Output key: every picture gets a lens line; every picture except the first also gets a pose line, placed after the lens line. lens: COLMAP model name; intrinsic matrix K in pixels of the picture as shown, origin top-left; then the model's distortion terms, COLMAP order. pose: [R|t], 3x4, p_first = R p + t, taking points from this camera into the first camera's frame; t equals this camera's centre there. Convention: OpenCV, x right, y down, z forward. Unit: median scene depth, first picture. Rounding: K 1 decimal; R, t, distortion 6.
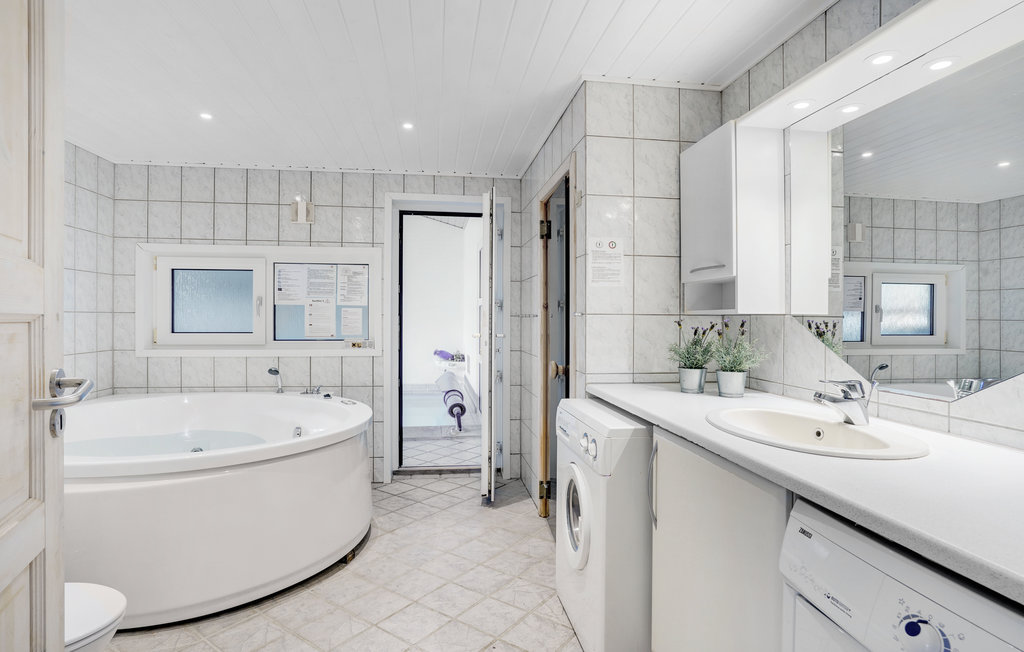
lens RADIAL K [[572.9, 0, 512.0], [0, 572.9, 326.0], [0, 0, 1]] dist [-0.005609, -0.000638]
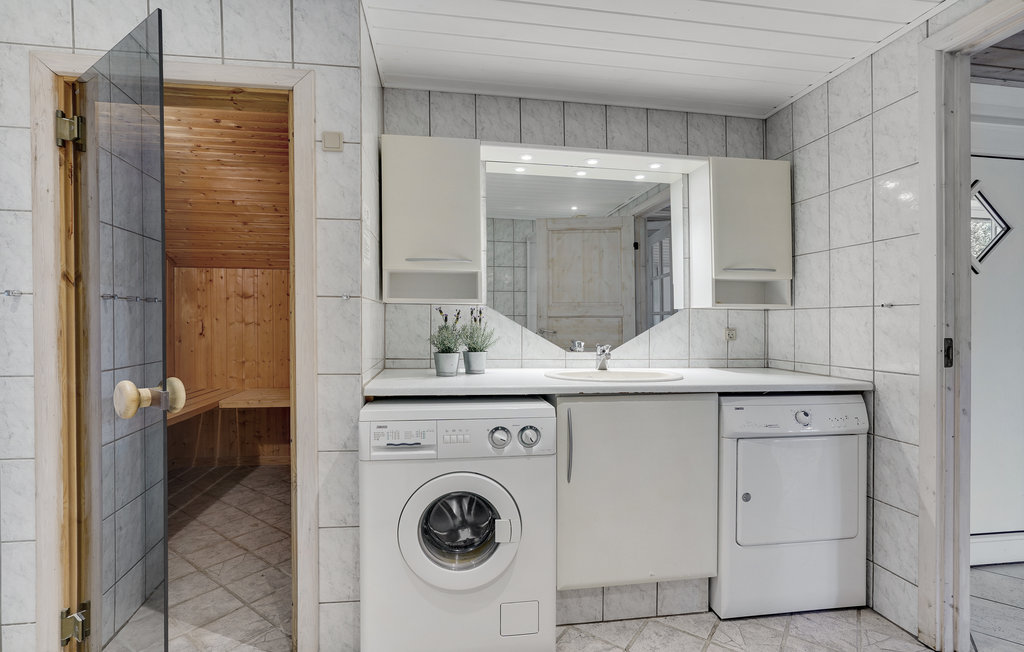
lens RADIAL K [[493.7, 0, 512.0], [0, 493.7, 326.0], [0, 0, 1]] dist [0.000051, 0.000142]
pose [[-0.024212, -0.013477, 0.999616, -0.600148], [0.011403, 0.999840, 0.013756, 0.012169], [-0.999642, 0.011732, -0.024054, 0.884207]]
